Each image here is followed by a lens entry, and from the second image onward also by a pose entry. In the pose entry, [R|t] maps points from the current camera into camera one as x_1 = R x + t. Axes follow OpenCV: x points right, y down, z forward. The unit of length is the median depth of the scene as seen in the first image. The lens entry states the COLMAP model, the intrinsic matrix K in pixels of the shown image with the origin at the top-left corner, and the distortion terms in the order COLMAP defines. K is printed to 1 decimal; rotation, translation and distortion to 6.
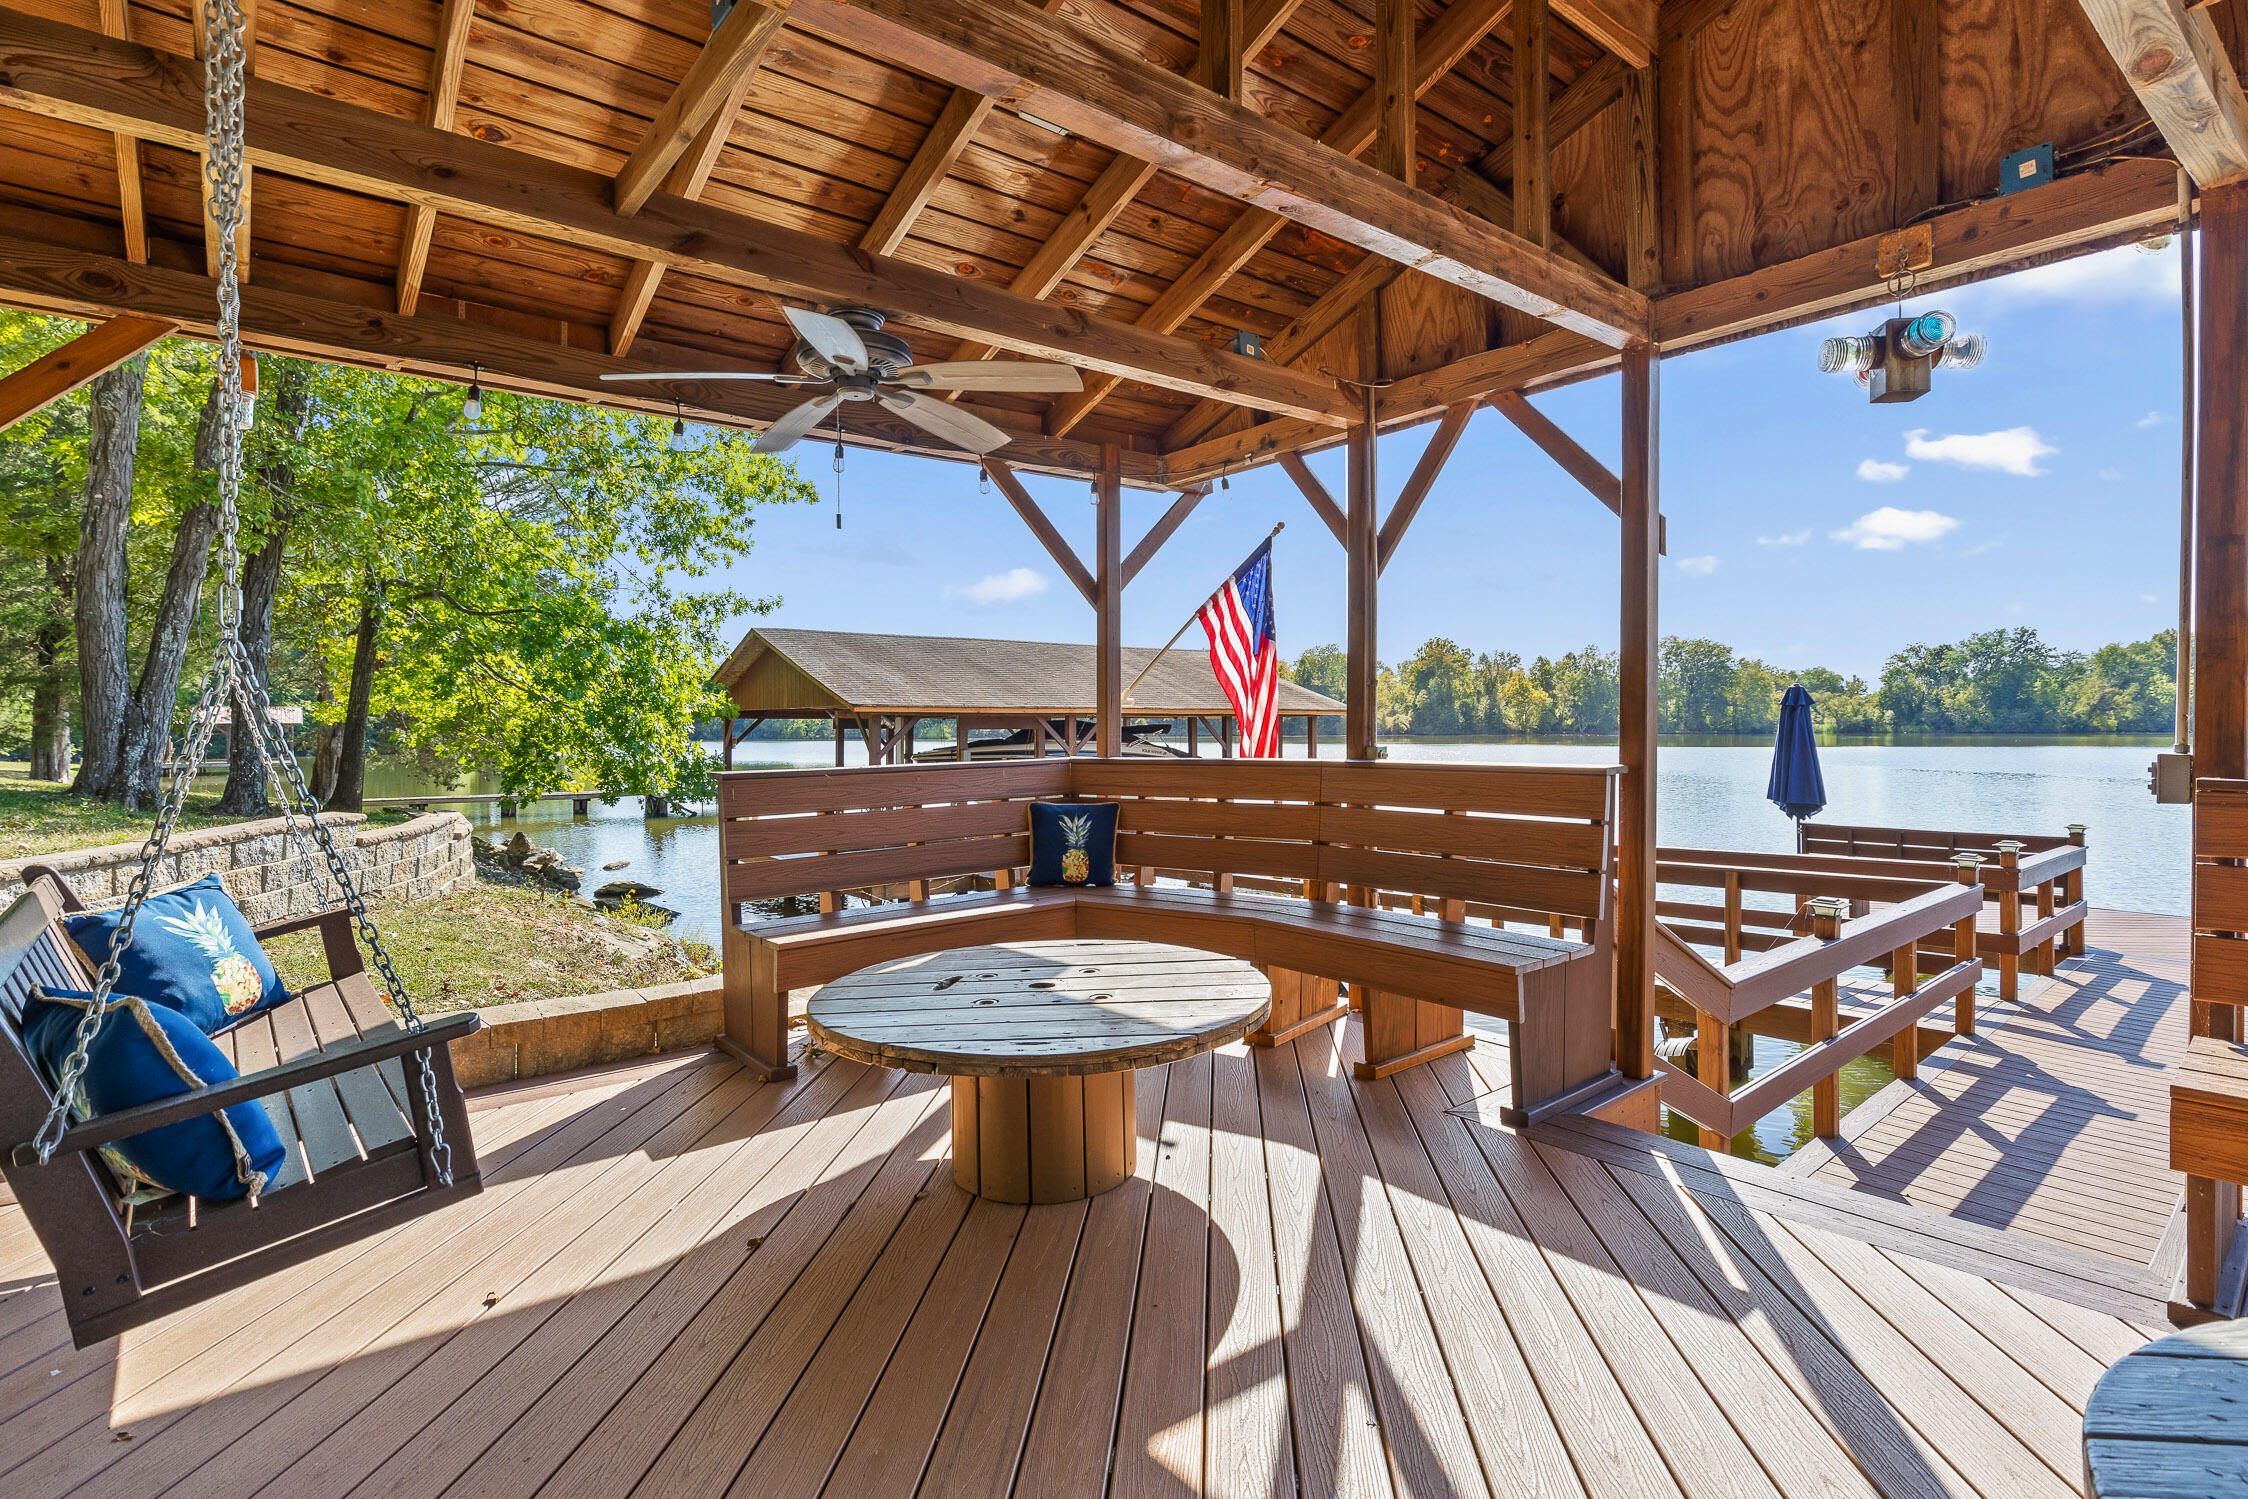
lens RADIAL K [[1070.6, 0, 1115.6], [0, 1070.6, 722.7], [0, 0, 1]] dist [-0.000701, -0.001155]
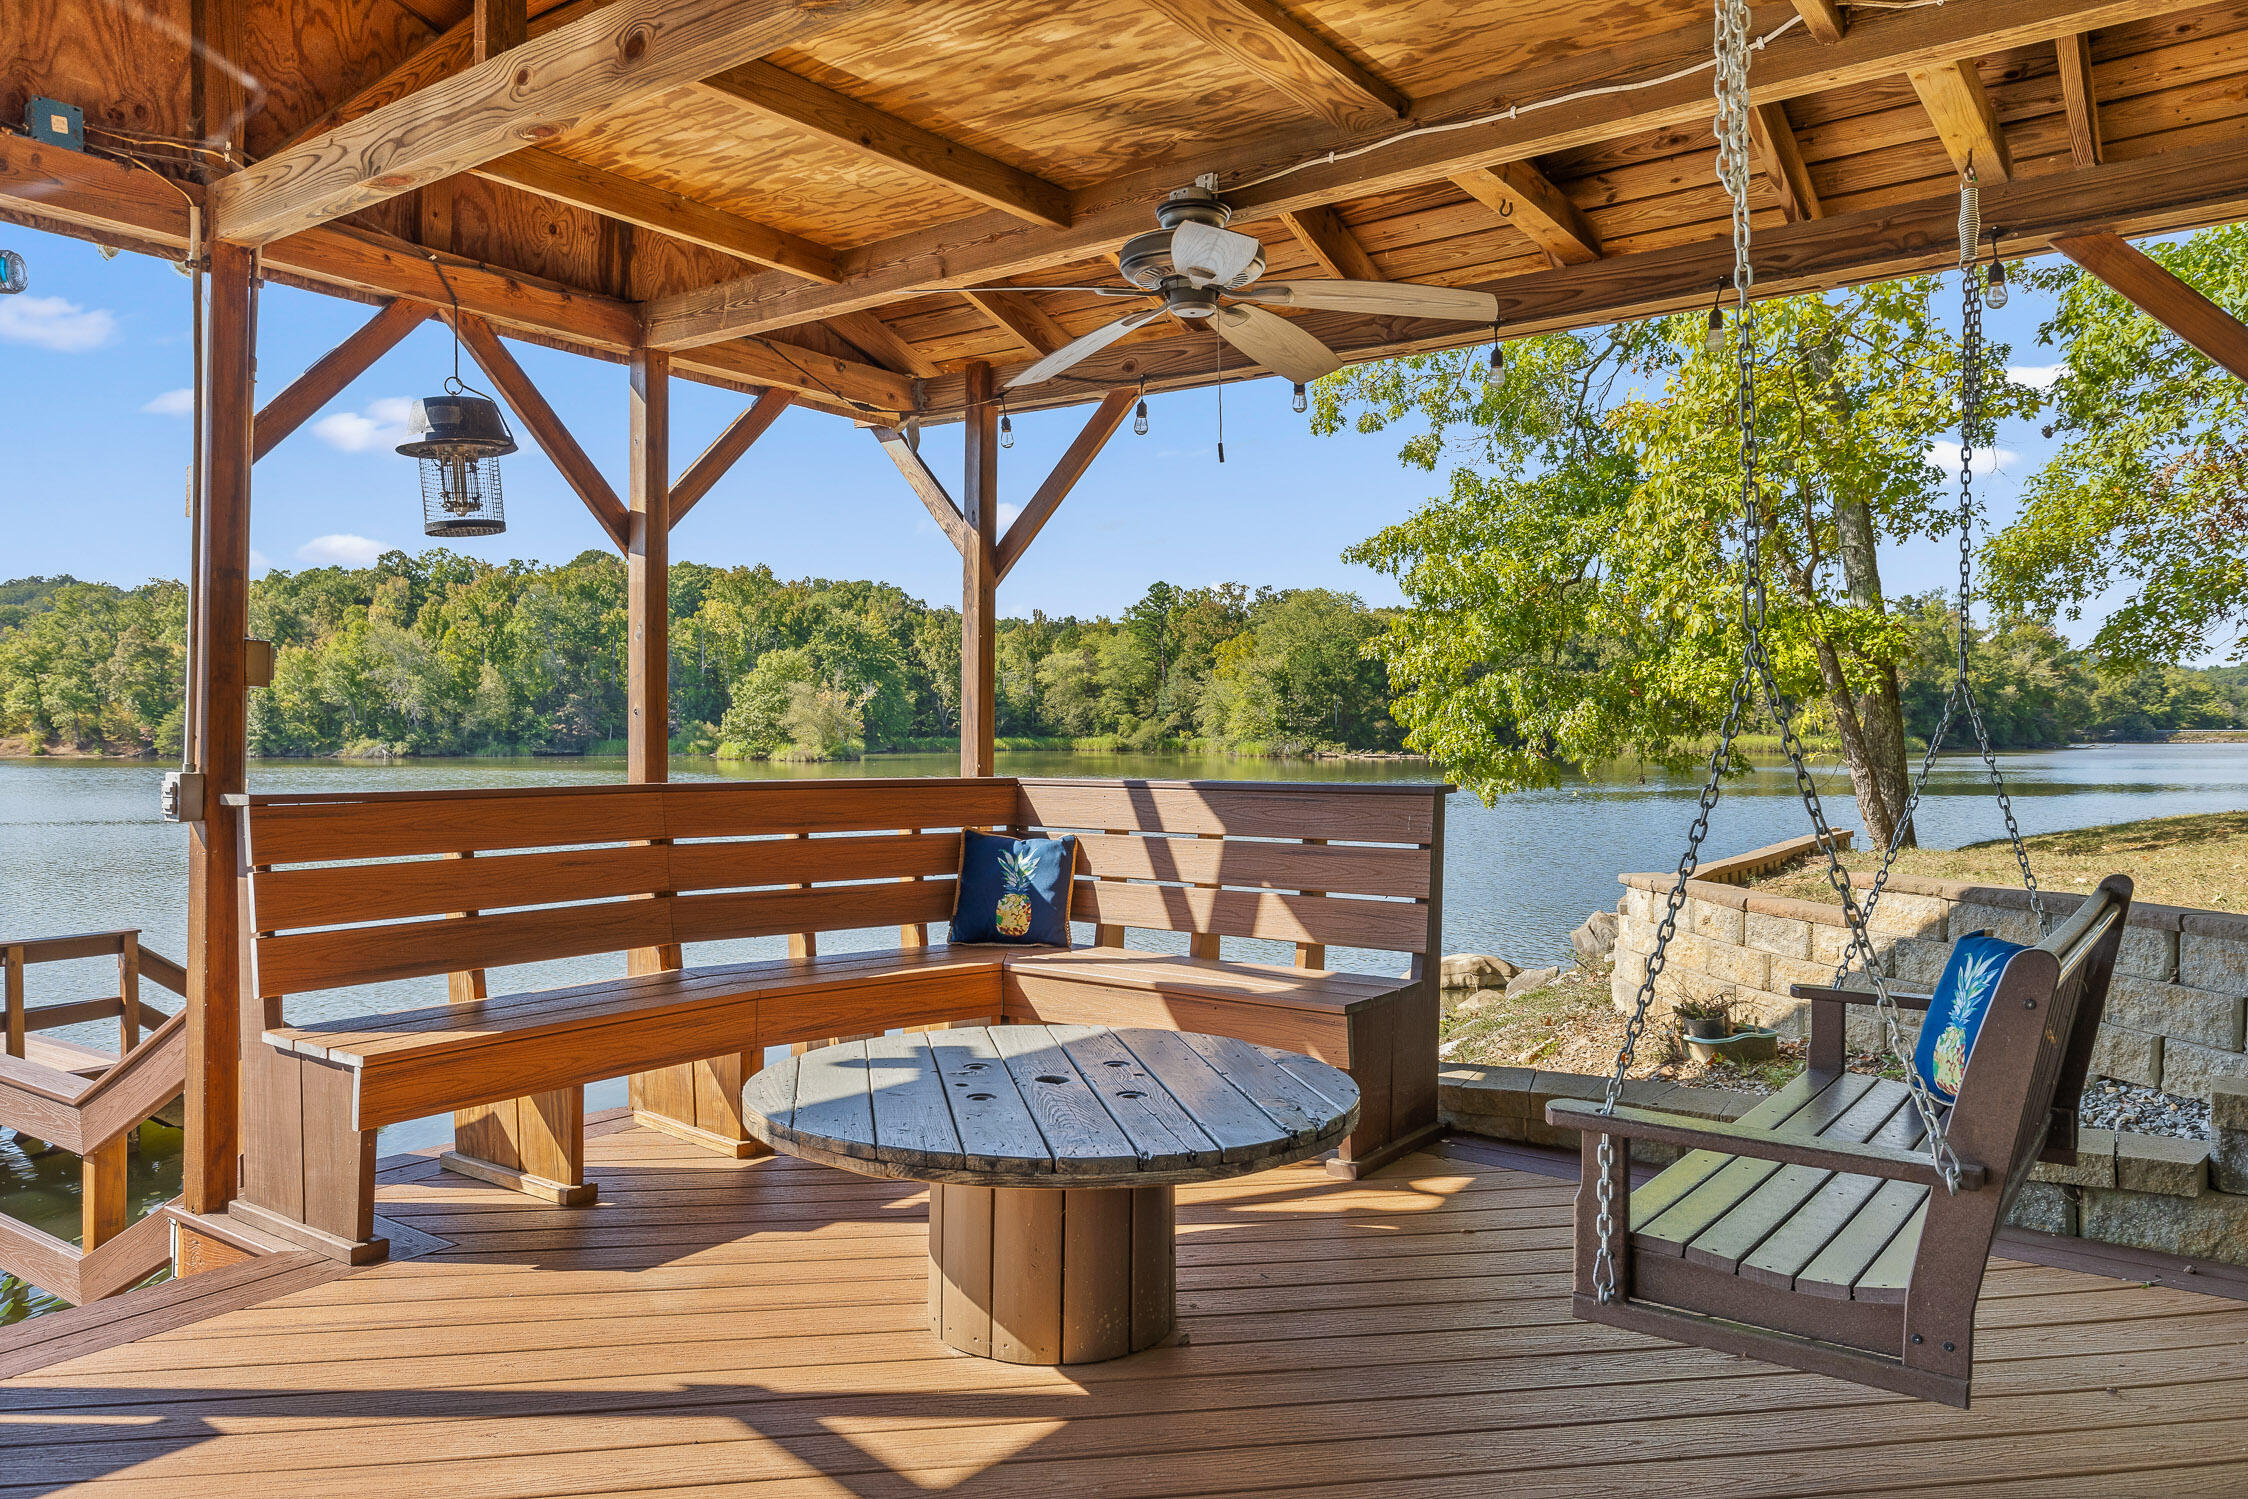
lens RADIAL K [[1585.5, 0, 1126.1], [0, 1585.5, 734.5], [0, 0, 1]] dist [-0.002050, -0.001553]
pose [[-0.247197, 0.004876, 0.968953, -0.219380], [0.002881, 0.999987, -0.004297, 0.000442], [-0.968961, 0.001730, -0.247208, 0.156411]]
